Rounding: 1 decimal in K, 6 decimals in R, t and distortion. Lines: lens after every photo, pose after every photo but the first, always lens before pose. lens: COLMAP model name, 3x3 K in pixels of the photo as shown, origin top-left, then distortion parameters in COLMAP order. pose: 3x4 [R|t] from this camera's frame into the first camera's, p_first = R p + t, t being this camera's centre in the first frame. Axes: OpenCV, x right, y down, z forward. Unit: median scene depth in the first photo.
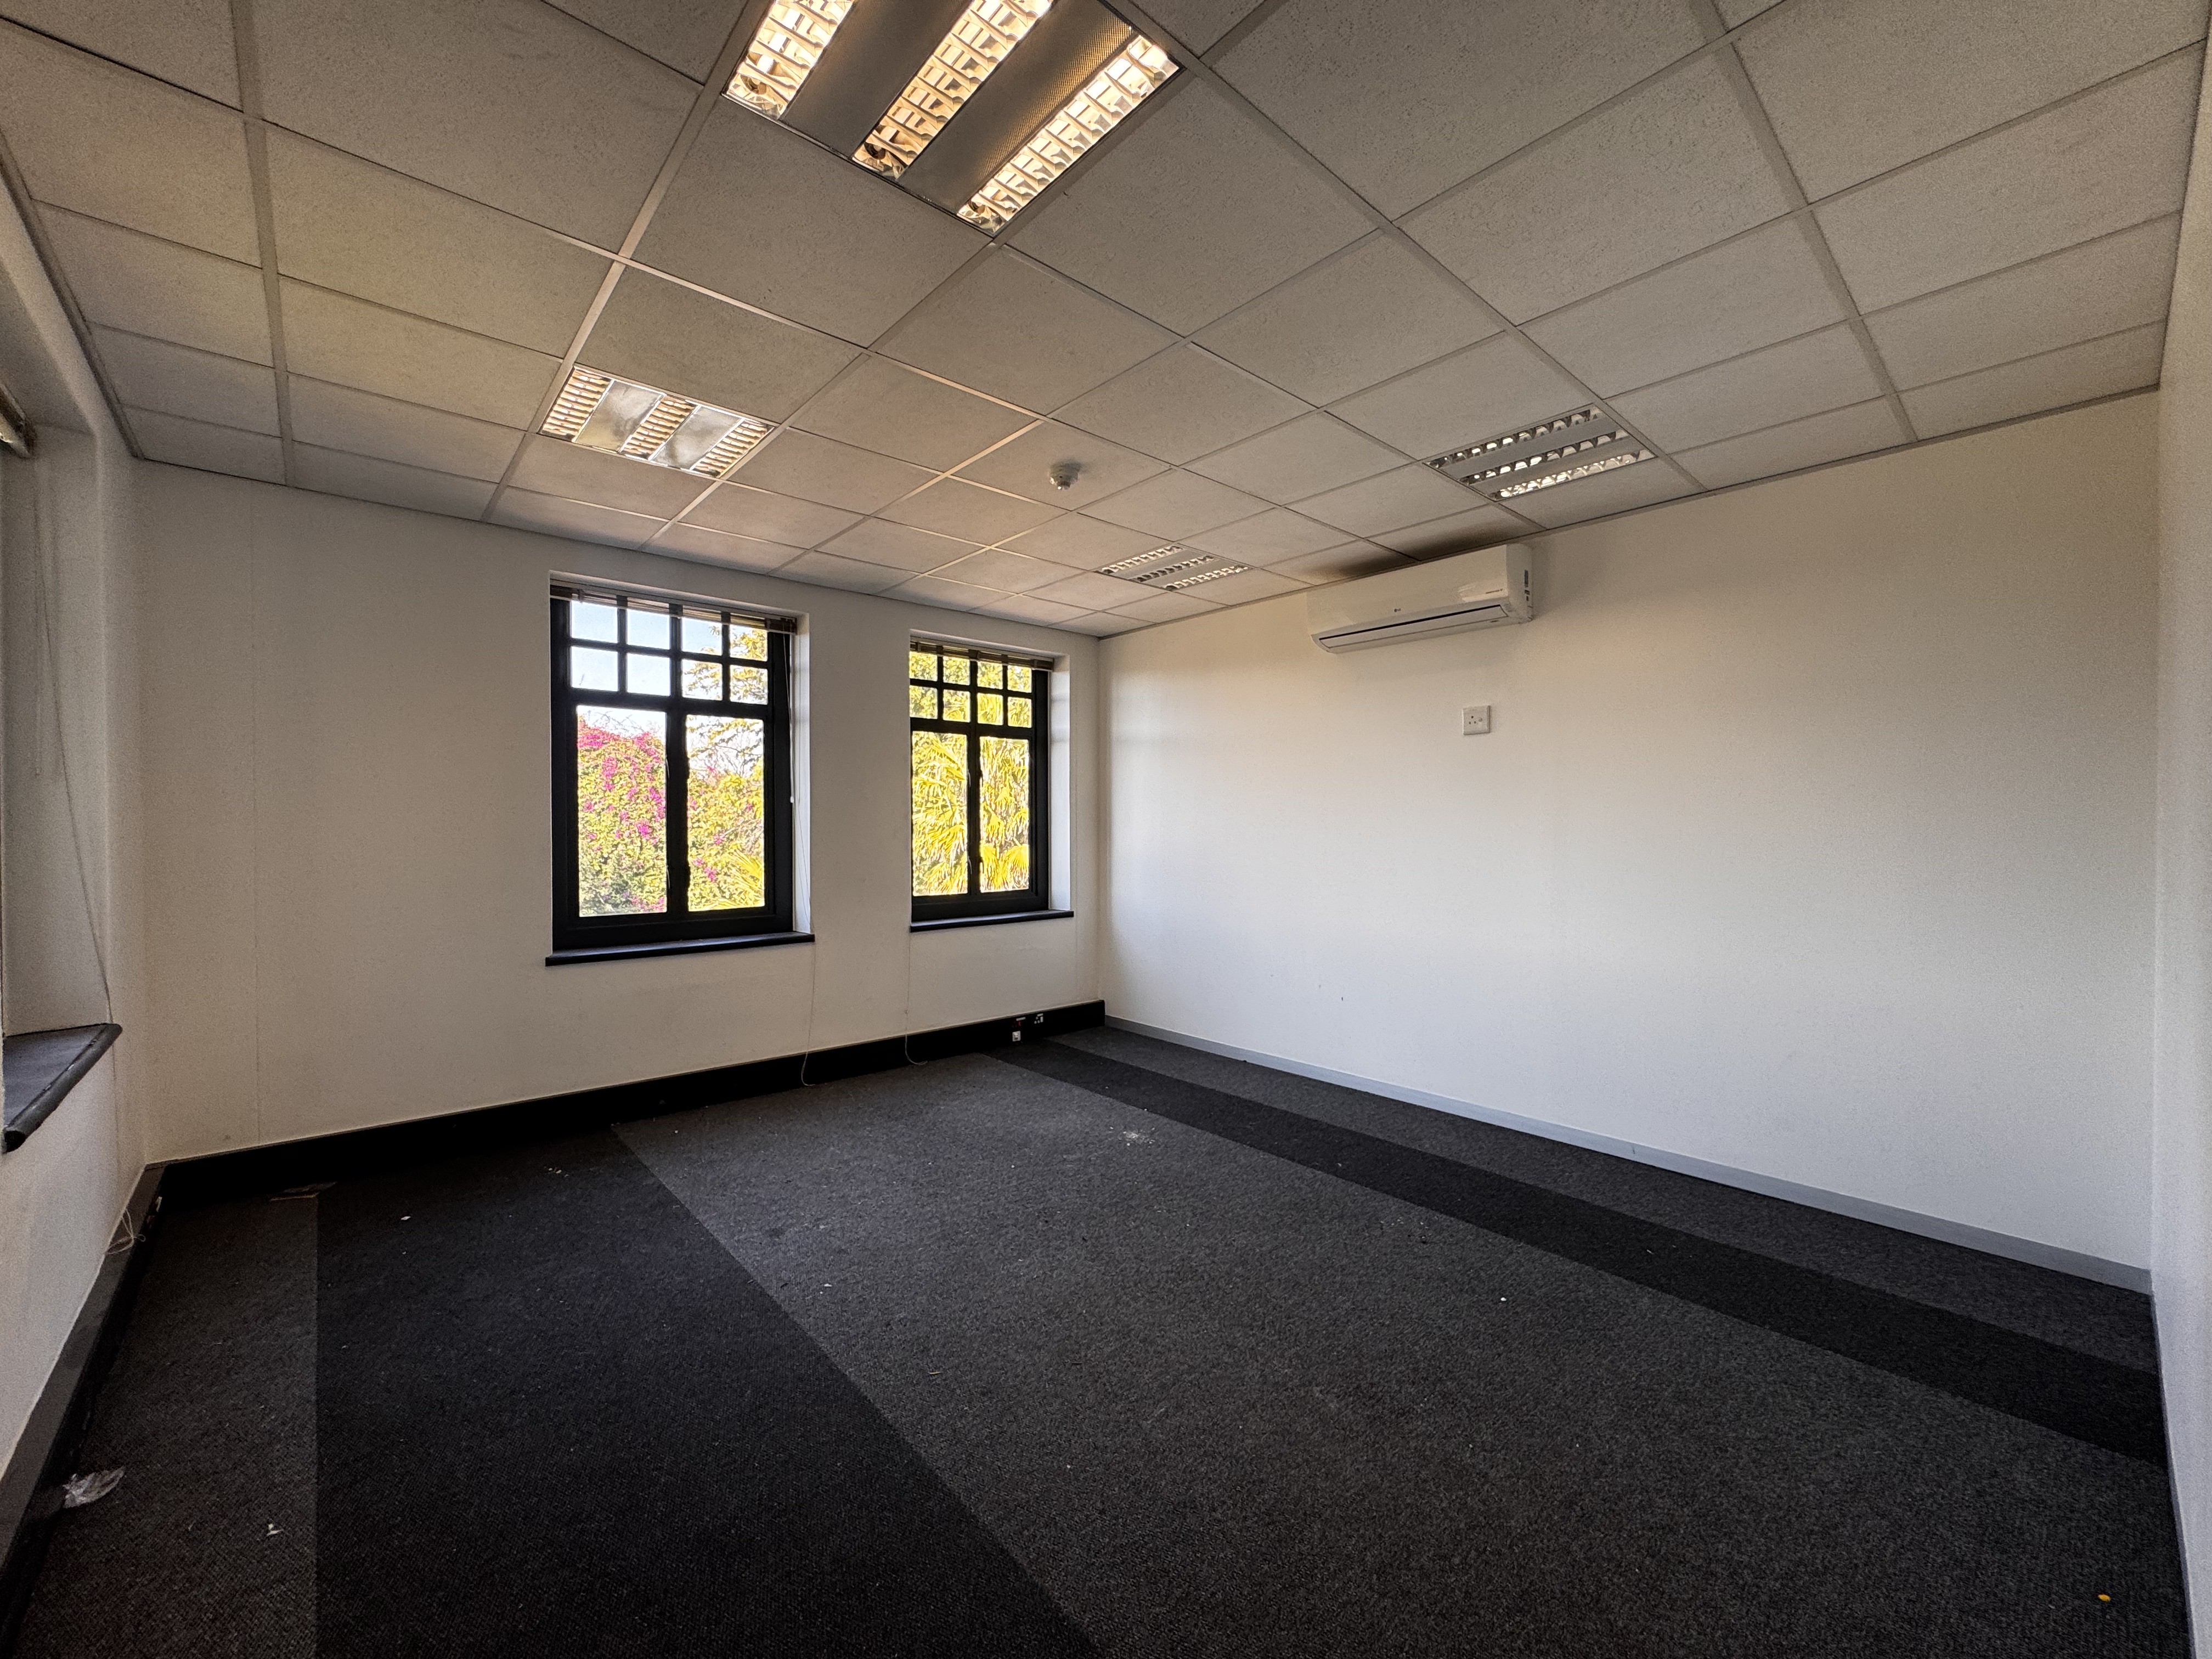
lens RADIAL K [[880.7, 0, 1095.5], [0, 880.7, 822.9], [0, 0, 1]] dist [-0.002256, 0.000019]
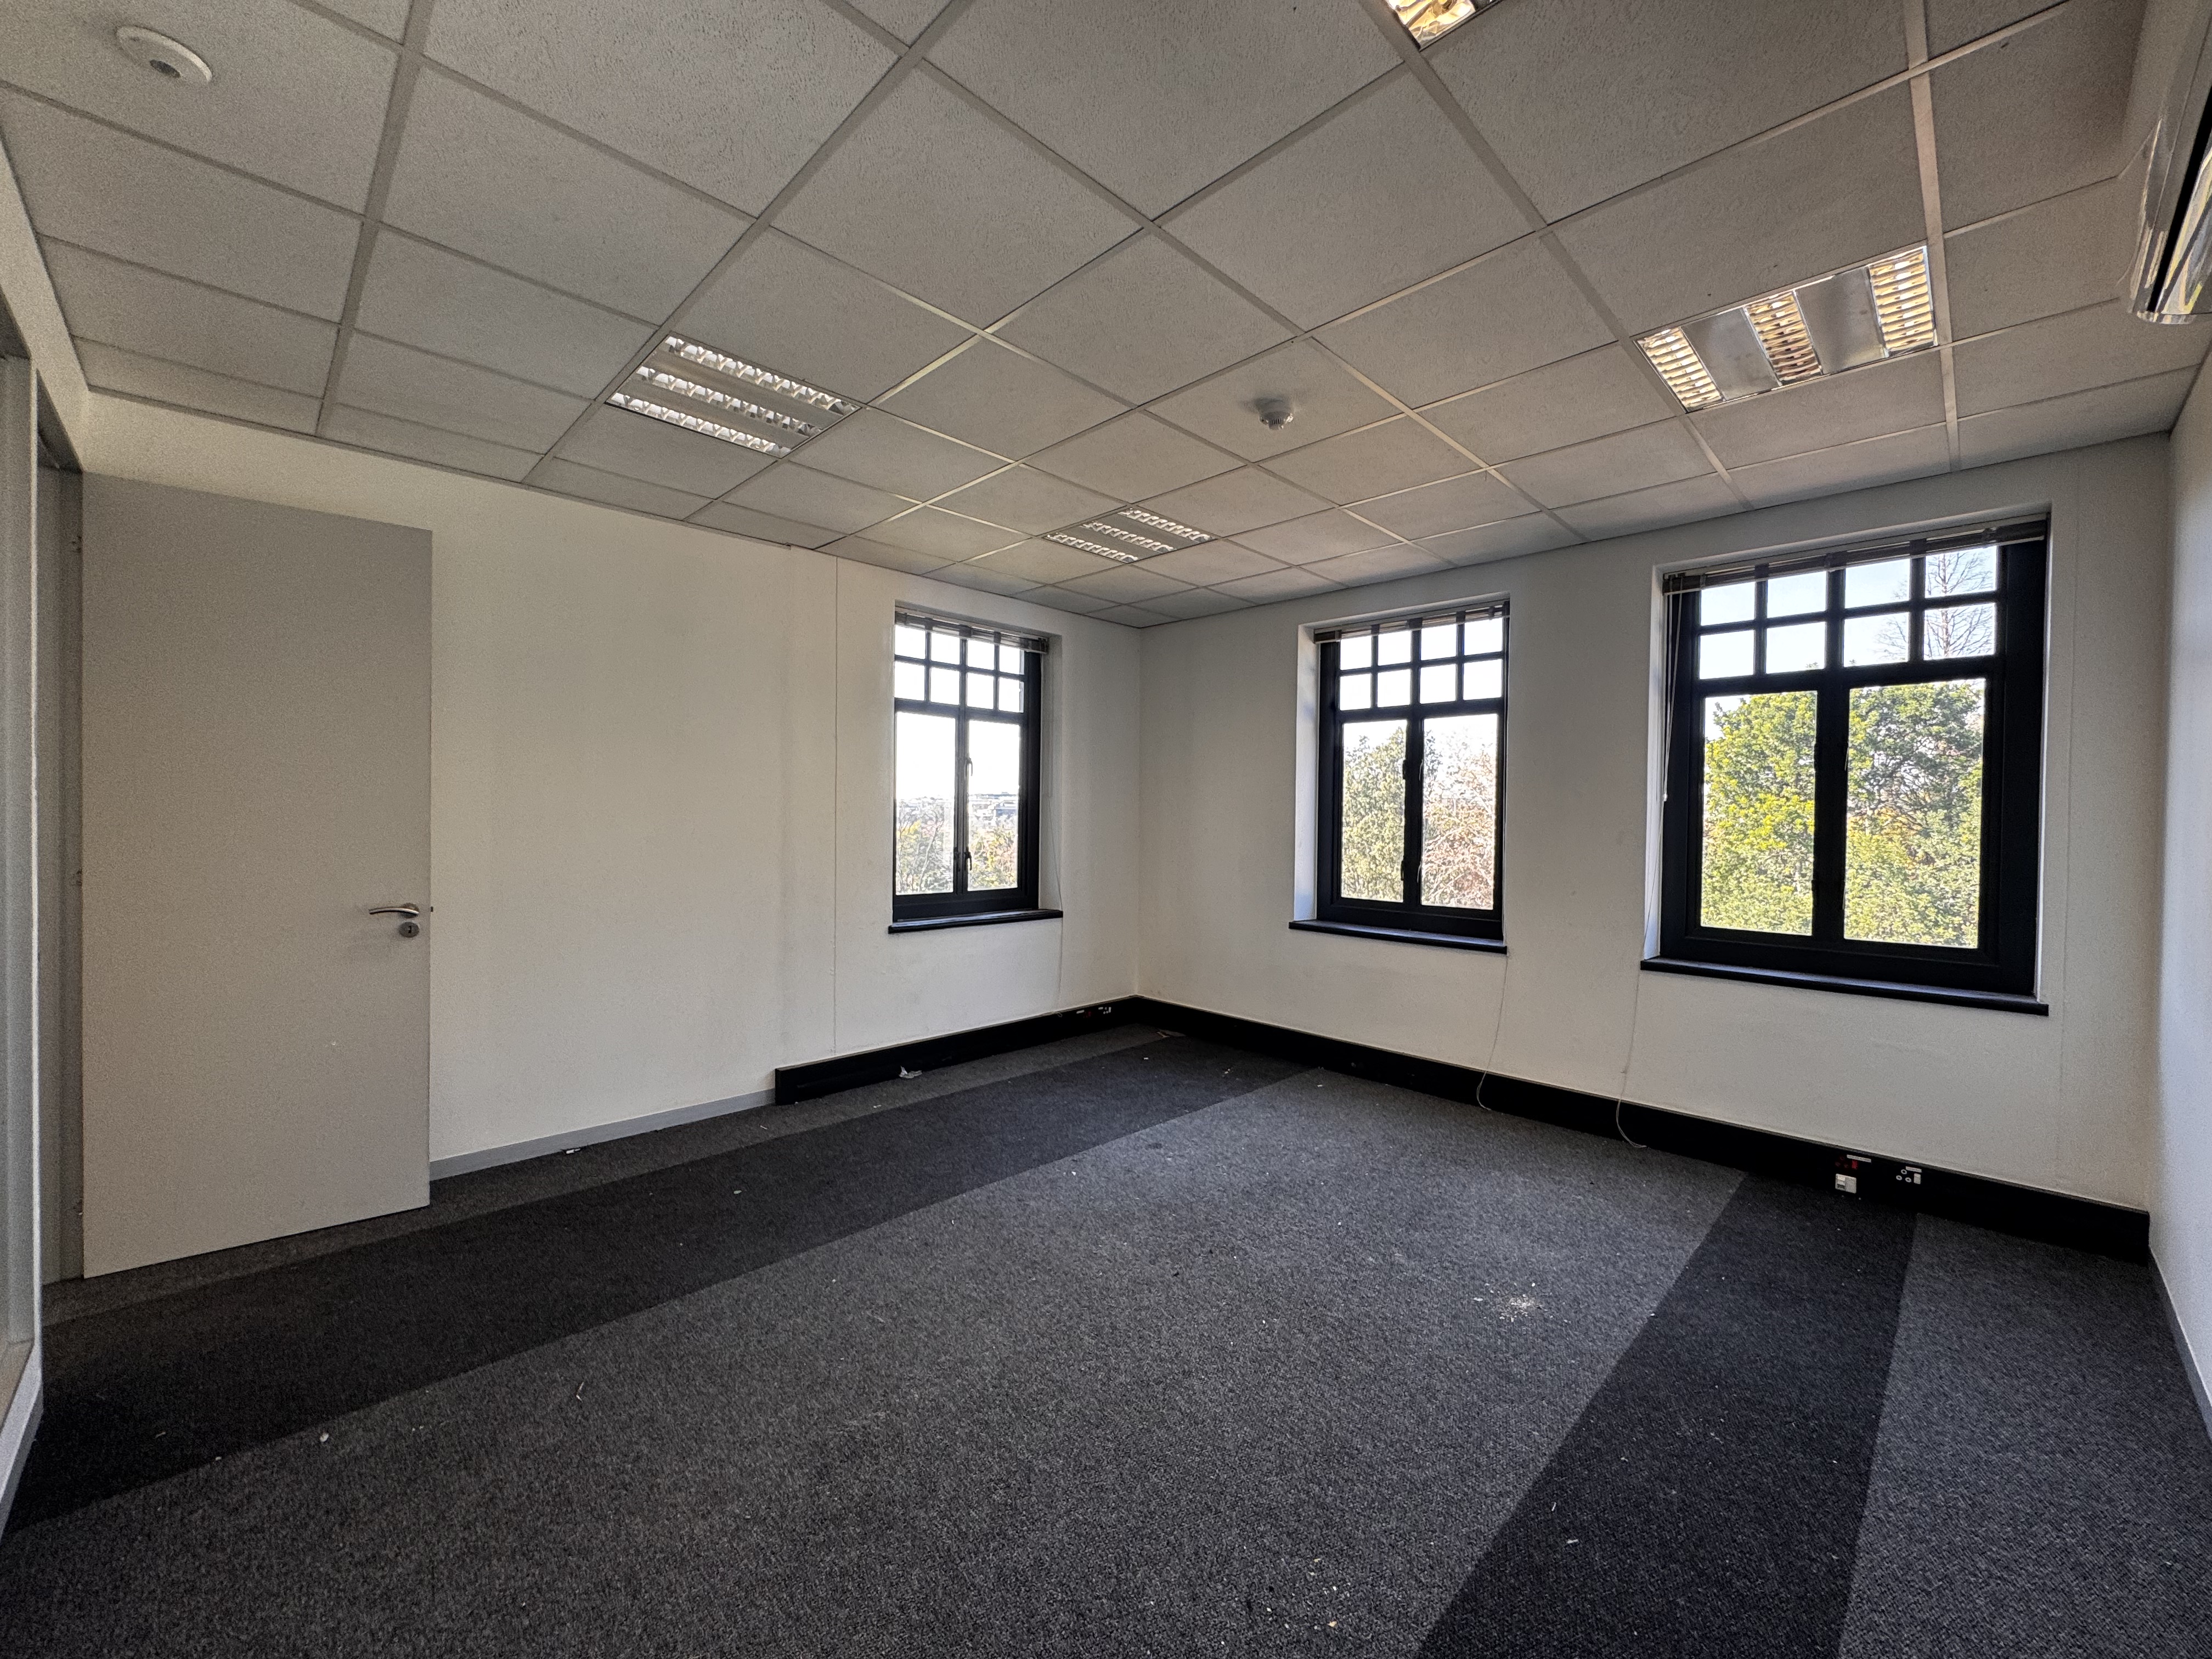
lens RADIAL K [[880.7, 0, 1110.6], [0, 880.7, 825.1], [0, 0, 1]] dist [-0.002256, 0.000019]
pose [[0.062648, 0.013874, -0.997939, 0.581110], [-0.010771, 0.999855, 0.013224, -0.005115], [0.997978, 0.009921, 0.062789, 0.564727]]
